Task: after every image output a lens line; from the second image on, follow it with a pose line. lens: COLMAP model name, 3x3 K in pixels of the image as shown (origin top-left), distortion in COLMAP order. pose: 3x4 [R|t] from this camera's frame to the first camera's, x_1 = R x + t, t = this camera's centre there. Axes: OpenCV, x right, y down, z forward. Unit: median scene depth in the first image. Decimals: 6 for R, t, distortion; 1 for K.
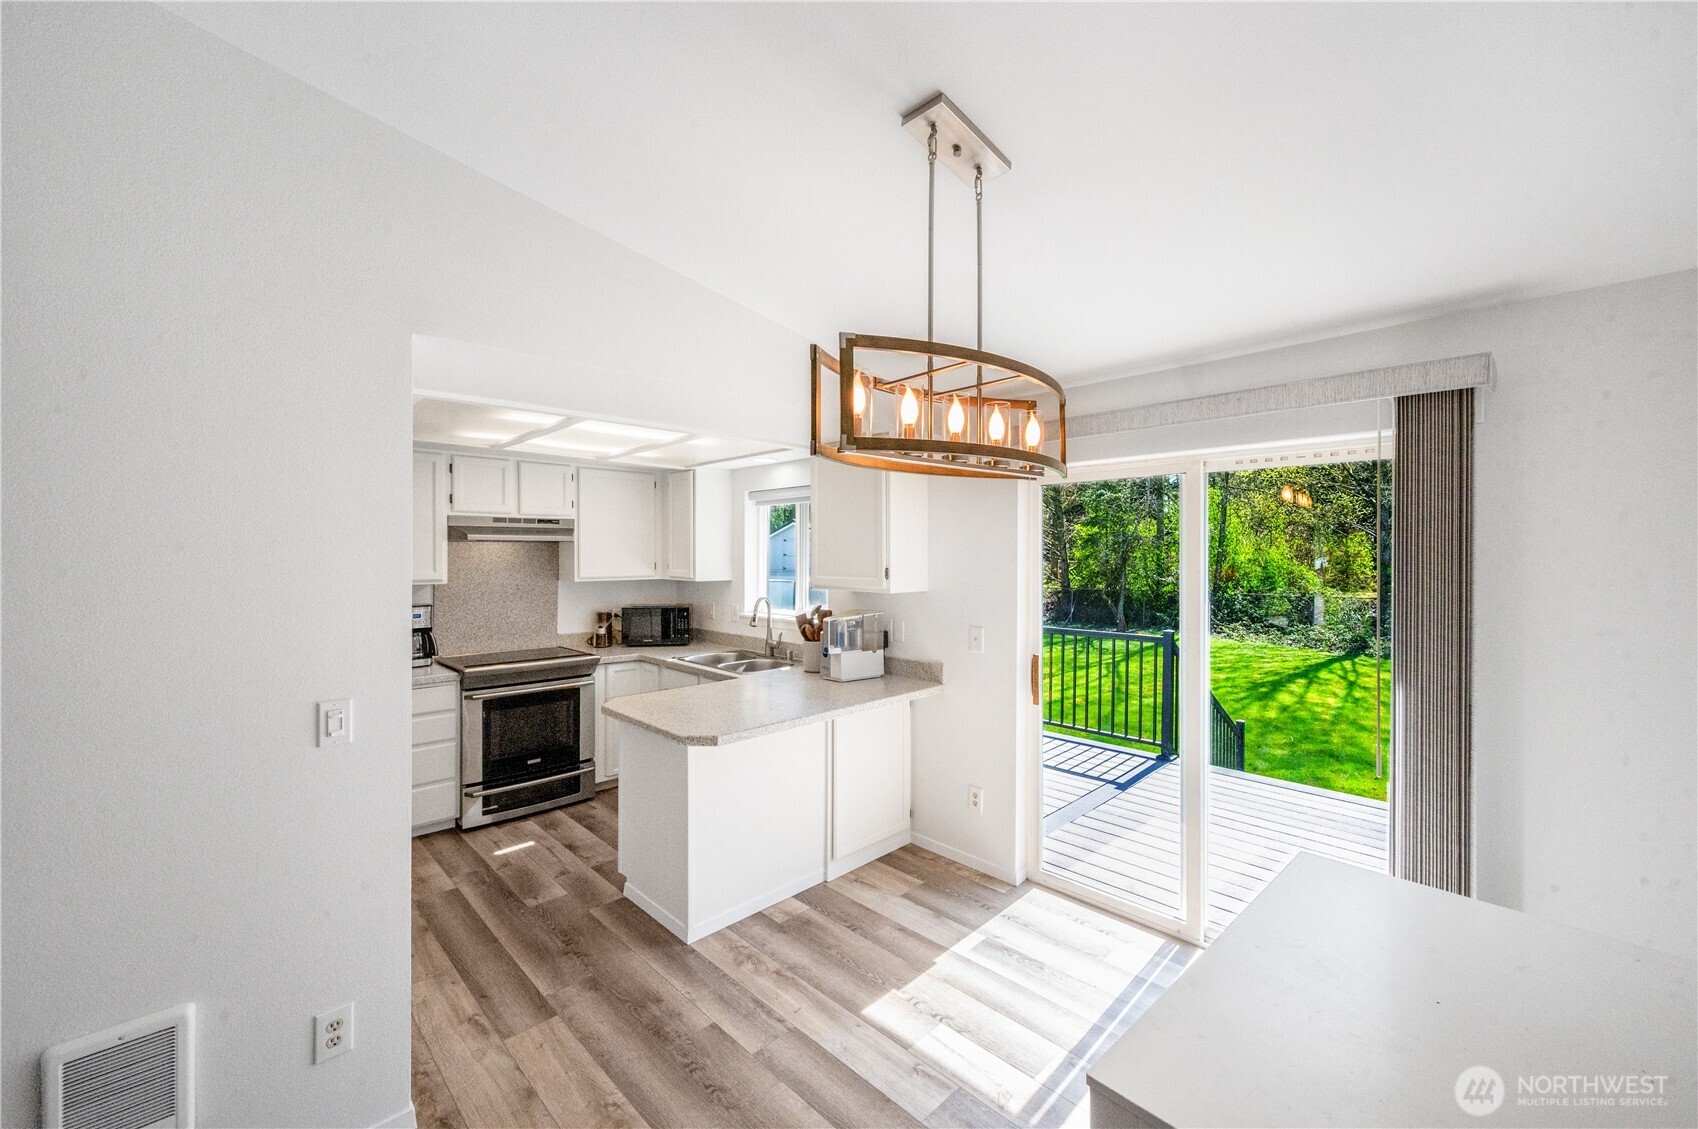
lens RADIAL K [[667.8, 0, 849.2], [0, 667.8, 557.3], [0, 0, 1]] dist [-0.000579, -0.000464]
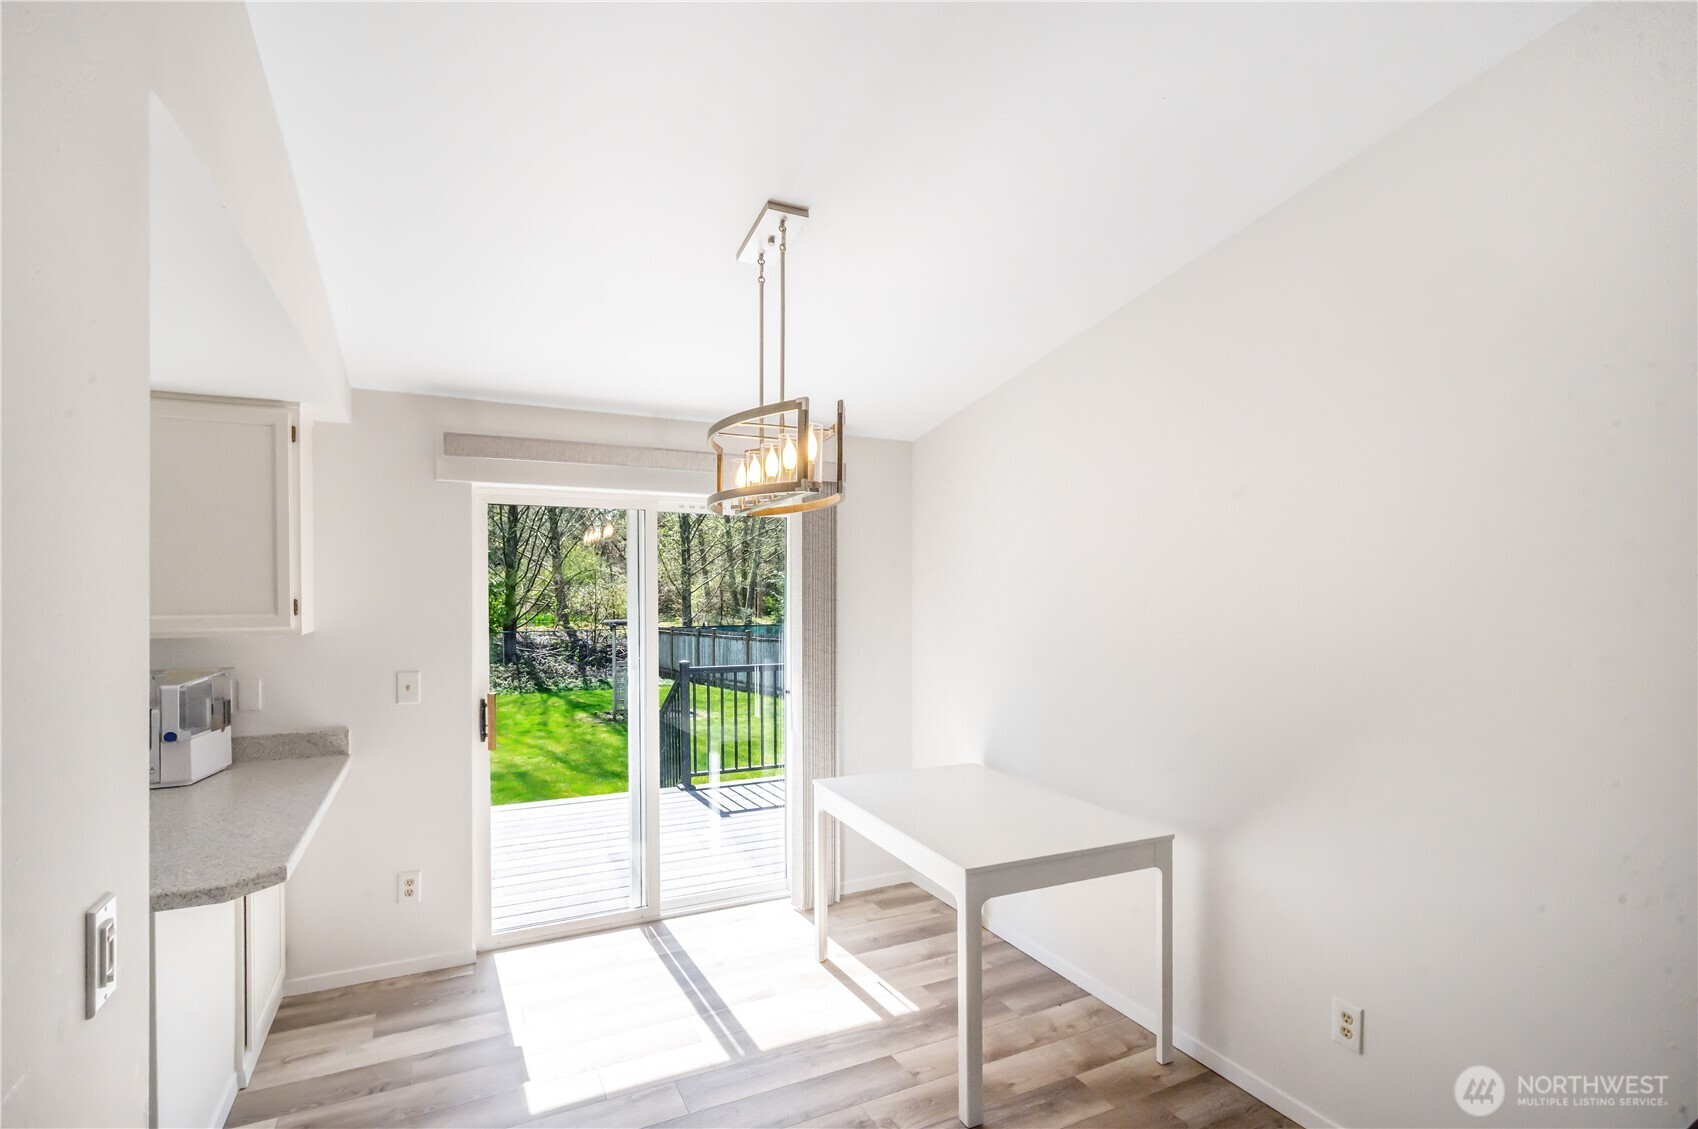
lens RADIAL K [[809.0, 0, 849.1], [0, 809.0, 605.5], [0, 0, 1]] dist [-0.000145, -0.000077]
pose [[0.319033, -0.018368, 0.947566, -0.564954], [0.001769, 0.999822, 0.018785, 0.007698], [-0.947742, -0.004317, 0.319009, 0.196882]]
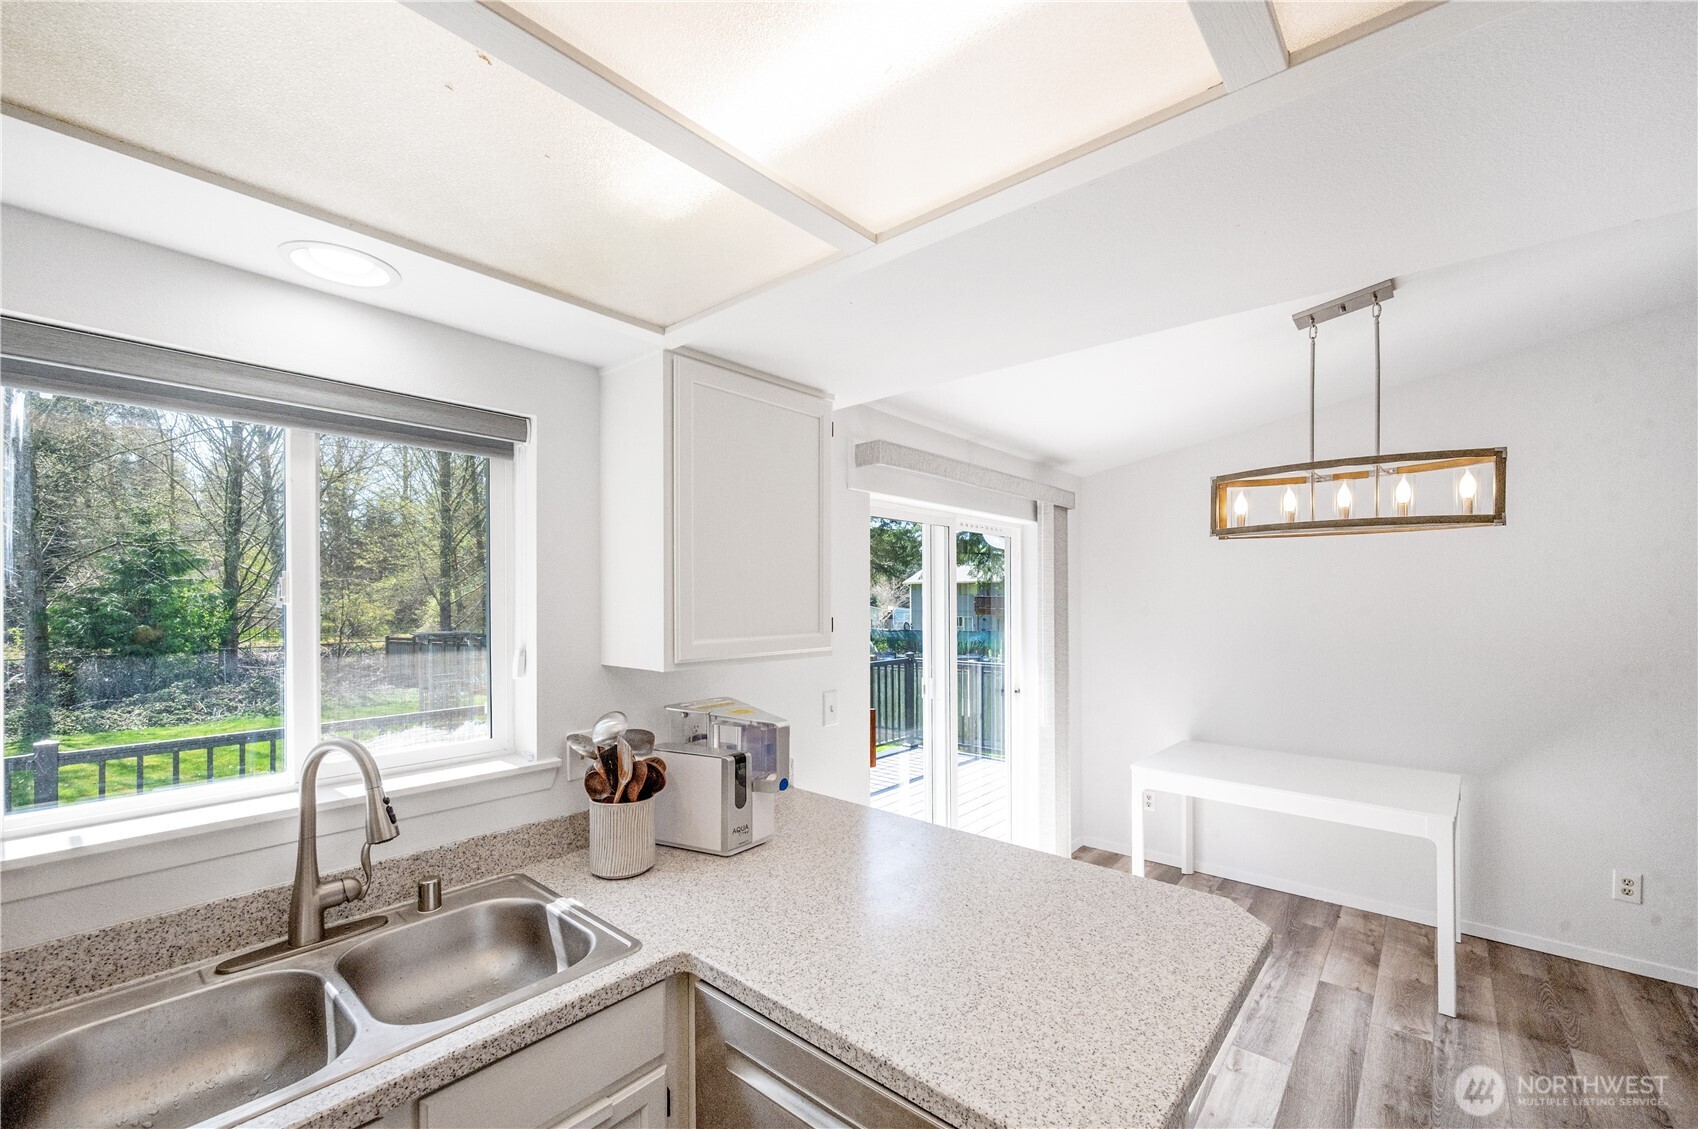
lens RADIAL K [[690.3, 0, 854.2], [0, 690.3, 604.2], [0, 0, 1]] dist [-0.001082, -0.000176]
pose [[-0.079534, -0.007410, 0.996805, -0.588460], [0.005676, 0.999953, 0.007886, 0.000419], [-0.996816, 0.006285, -0.079488, 1.053287]]
